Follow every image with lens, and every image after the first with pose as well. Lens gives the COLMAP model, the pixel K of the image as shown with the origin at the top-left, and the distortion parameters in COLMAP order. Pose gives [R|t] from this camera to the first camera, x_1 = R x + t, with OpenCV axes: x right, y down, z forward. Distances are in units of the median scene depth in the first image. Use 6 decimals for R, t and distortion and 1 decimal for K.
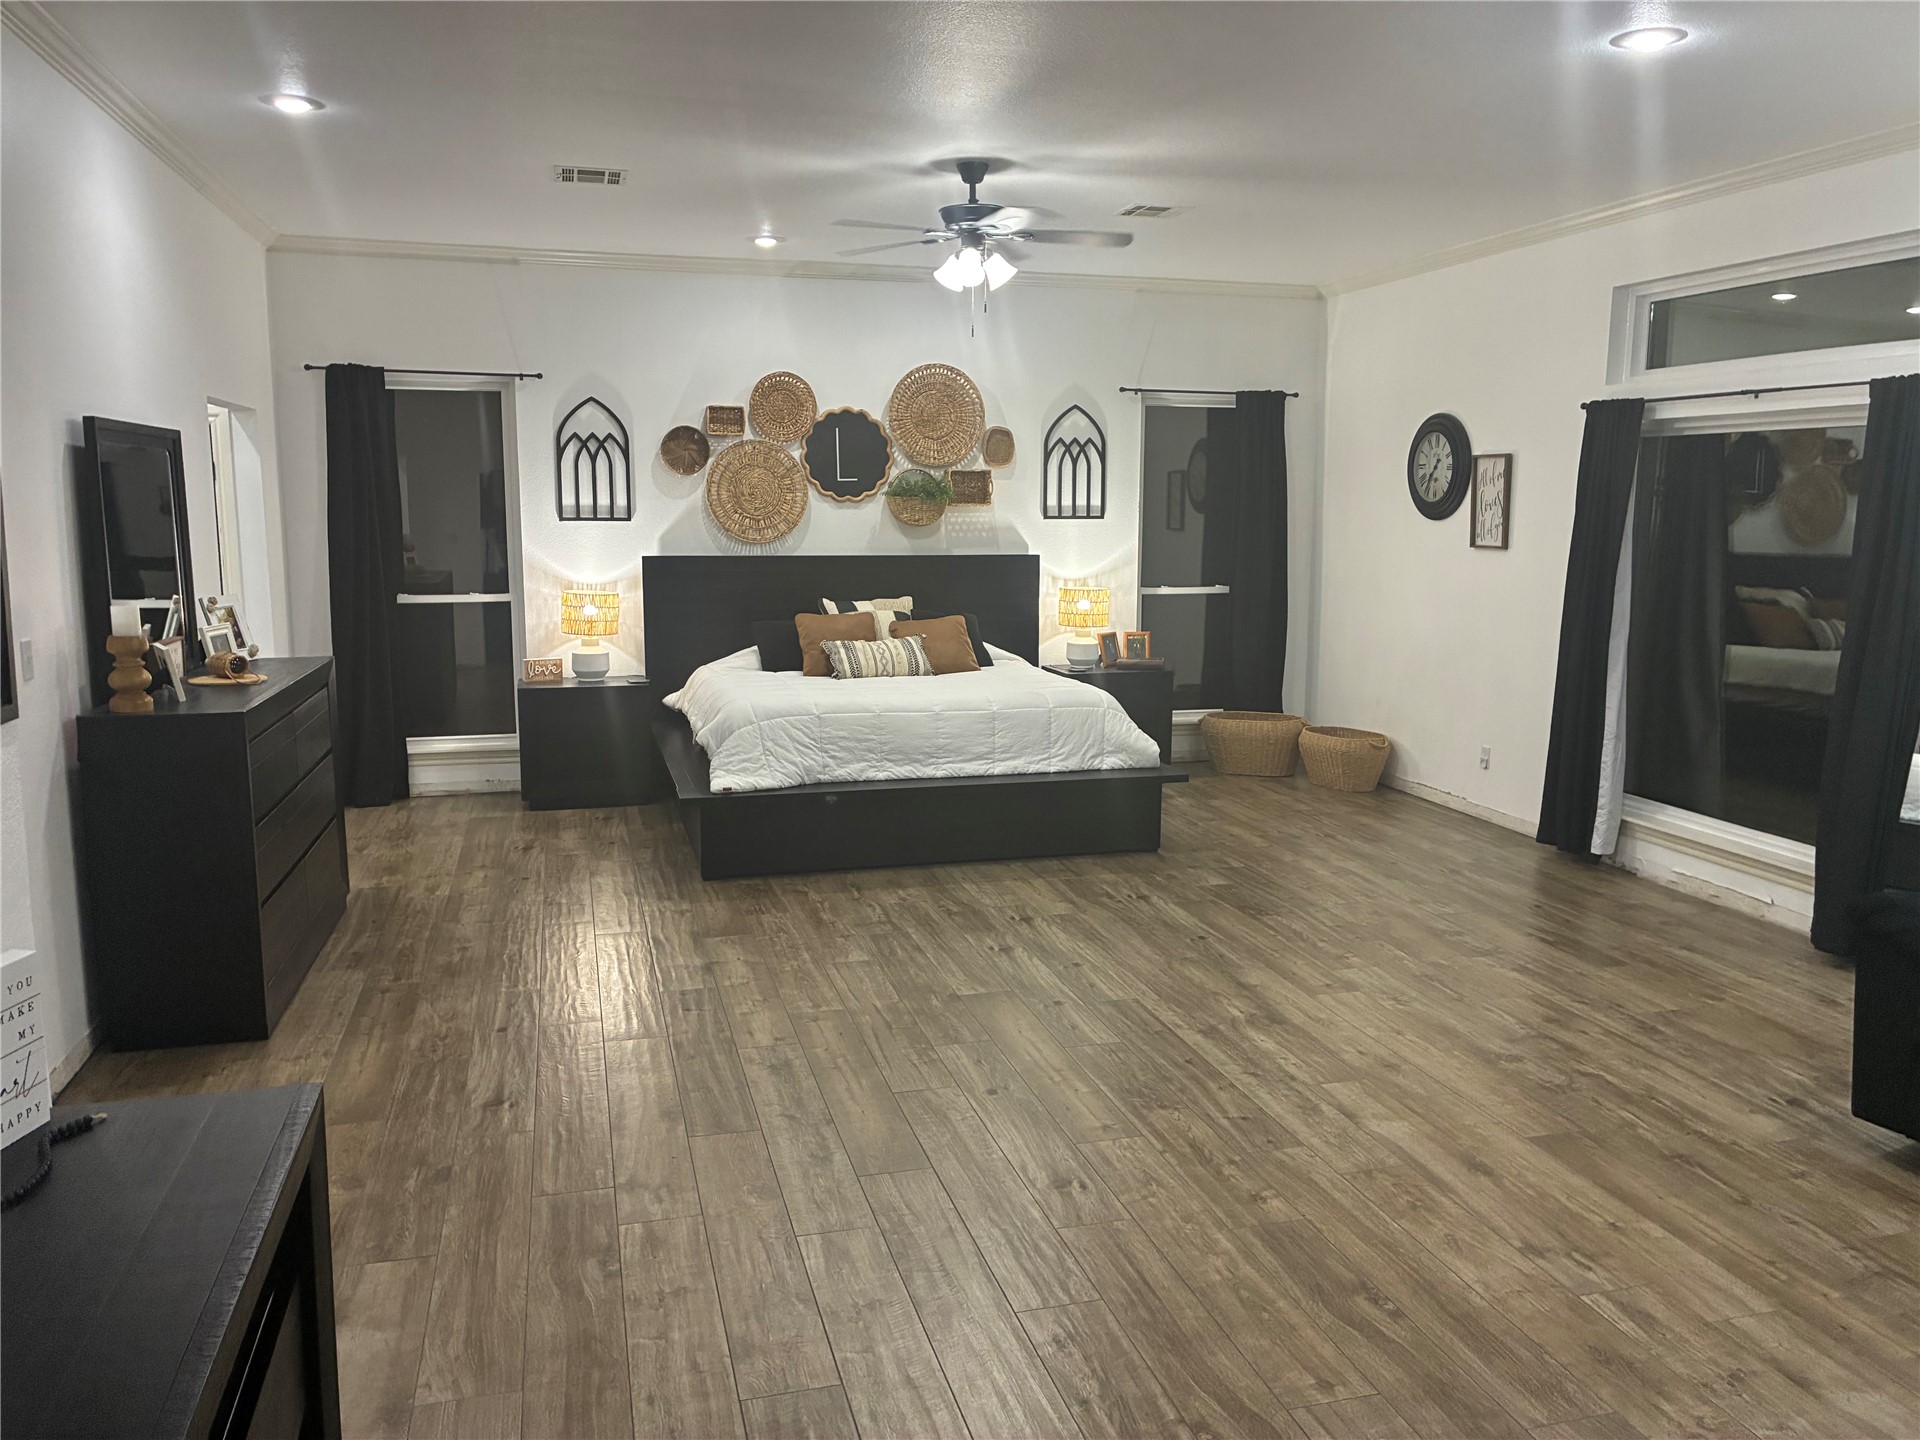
lens RADIAL K [[1459.7, 0, 972.4], [0, 1459.7, 705.5], [0, 0, 1]] dist [0.053088, -0.070827]
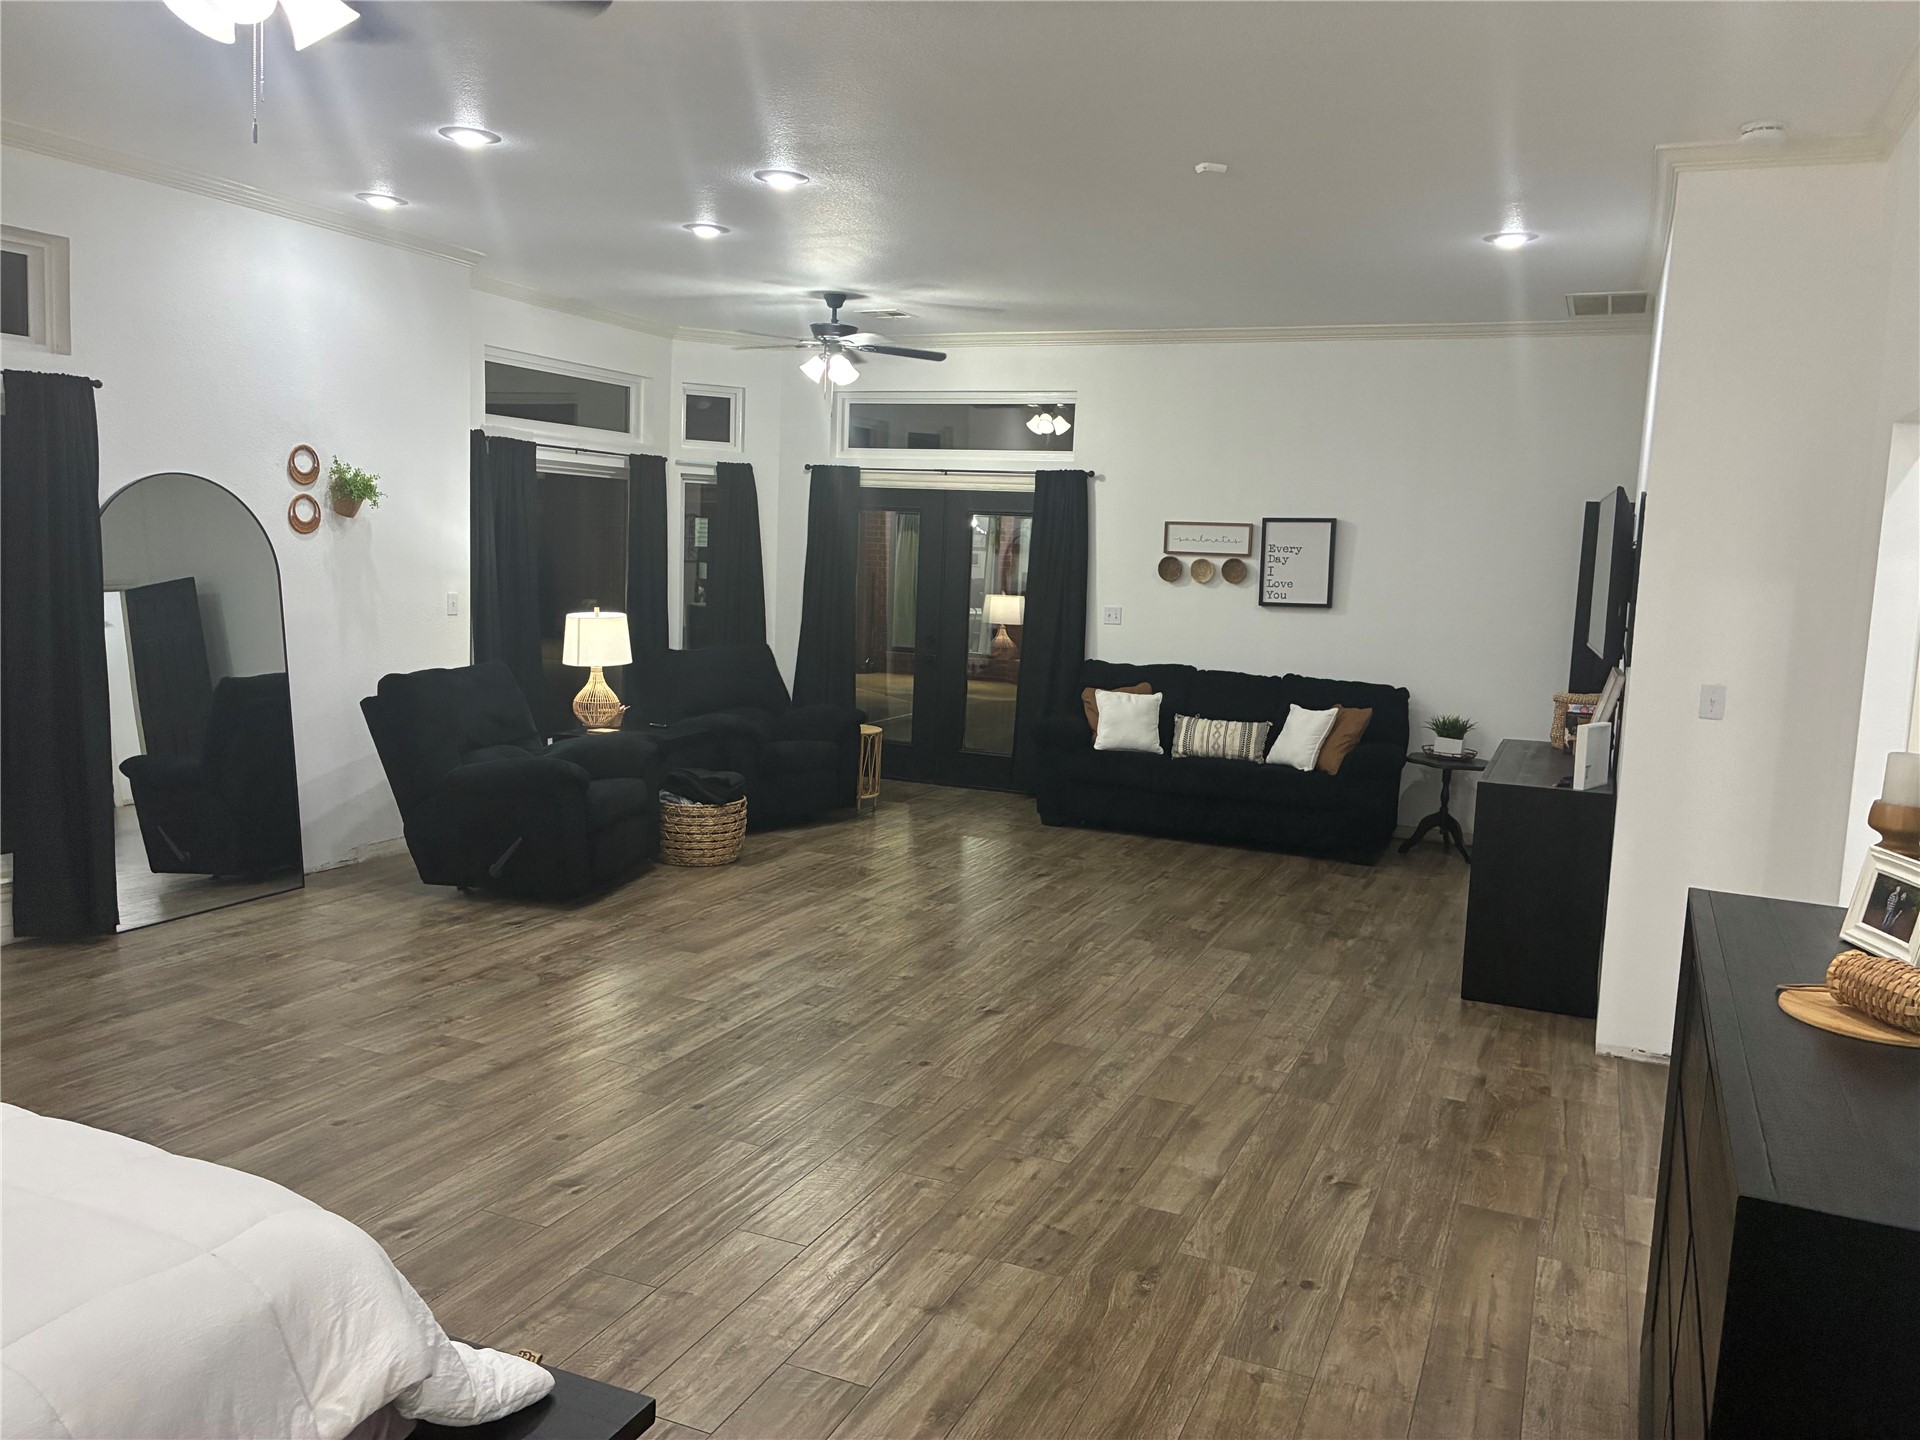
lens RADIAL K [[1459.7, 0, 951.5], [0, 1459.7, 728.8], [0, 0, 1]] dist [0.053088, -0.070827]
pose [[-0.771519, -0.119158, 0.624947, -0.478978], [0.042471, 0.970466, 0.237471, -0.177756], [-0.634787, 0.209756, -0.743672, 1.260598]]
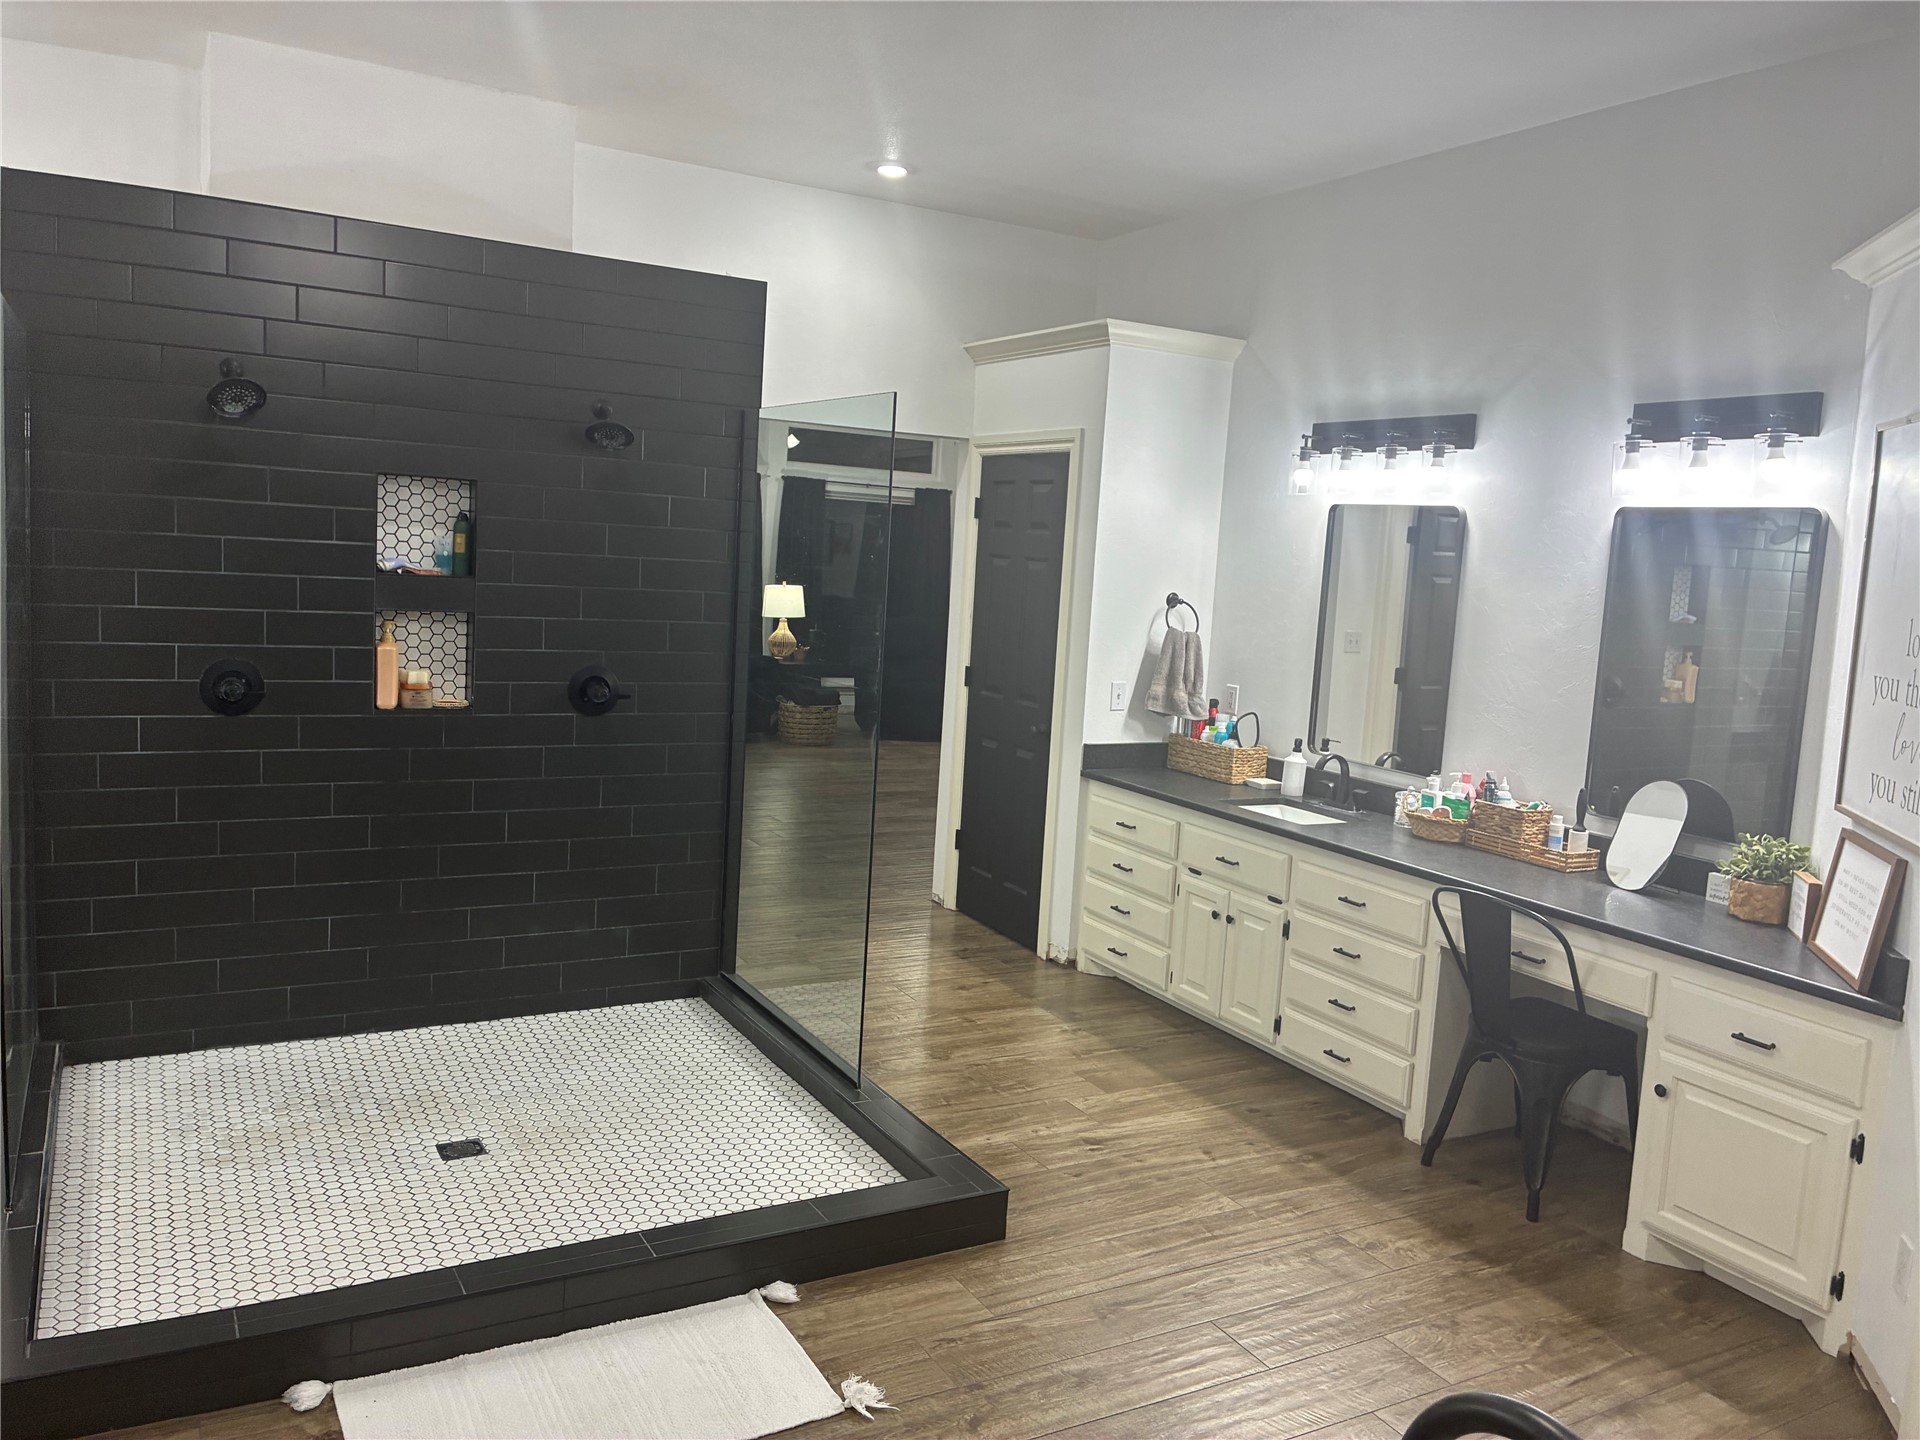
lens RADIAL K [[1459.7, 0, 958.2], [0, 1459.7, 720.8], [0, 0, 1]] dist [0.053088, -0.070827]
pose [[-0.235555, -0.137741, 0.962051, -1.473107], [0.083966, 0.983320, 0.161345, -0.107807], [-0.968227, 0.118785, -0.220060, 0.717510]]
